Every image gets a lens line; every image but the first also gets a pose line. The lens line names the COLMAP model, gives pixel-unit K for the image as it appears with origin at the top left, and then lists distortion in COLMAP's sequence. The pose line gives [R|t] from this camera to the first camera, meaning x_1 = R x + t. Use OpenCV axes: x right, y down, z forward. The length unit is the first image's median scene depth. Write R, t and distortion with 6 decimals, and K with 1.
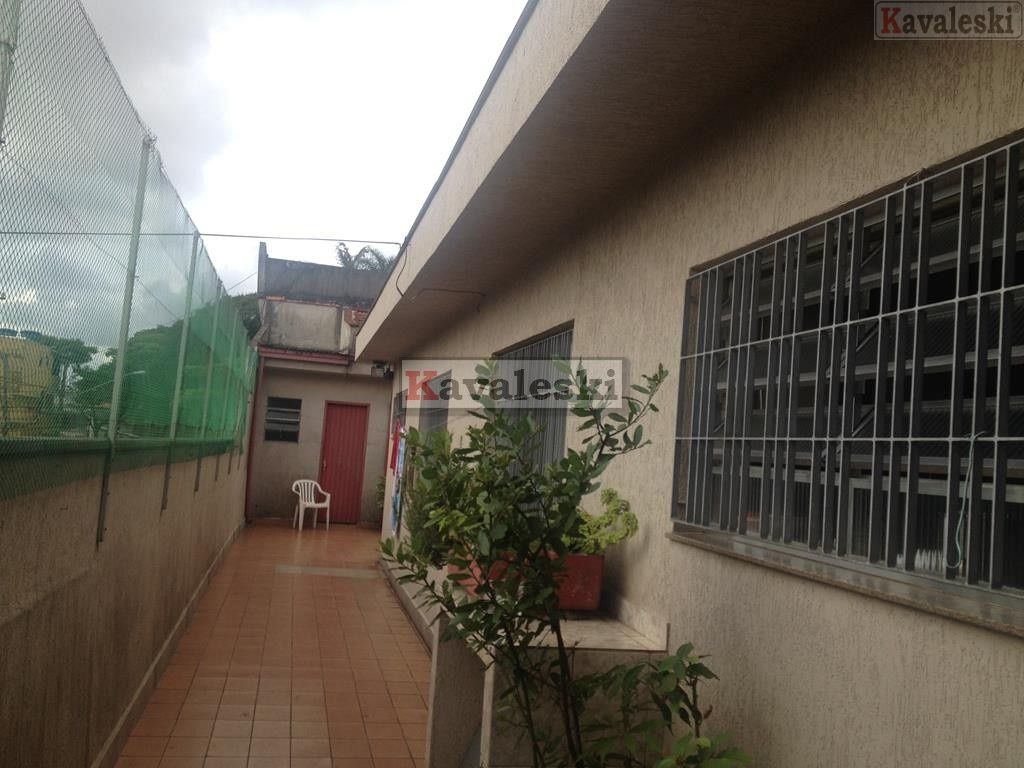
lens RADIAL K [[988.3, 0, 512.0], [0, 988.3, 384.0], [0, 0, 1]] dist [0.222004, -0.443400]
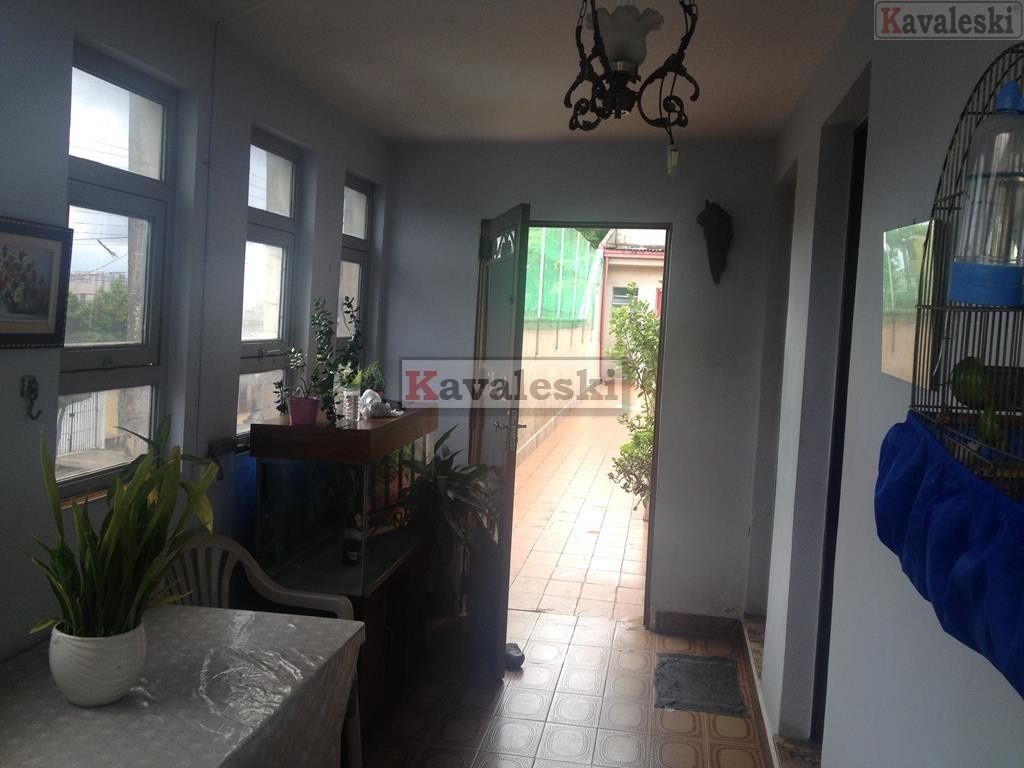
lens RADIAL K [[988.3, 0, 512.0], [0, 988.3, 384.0], [0, 0, 1]] dist [0.222004, -0.443400]
pose [[0.933183, 0.005766, -0.359355, 0.111234], [0.036798, 0.993084, 0.111491, -0.011740], [0.357512, -0.117265, 0.926517, -0.296761]]
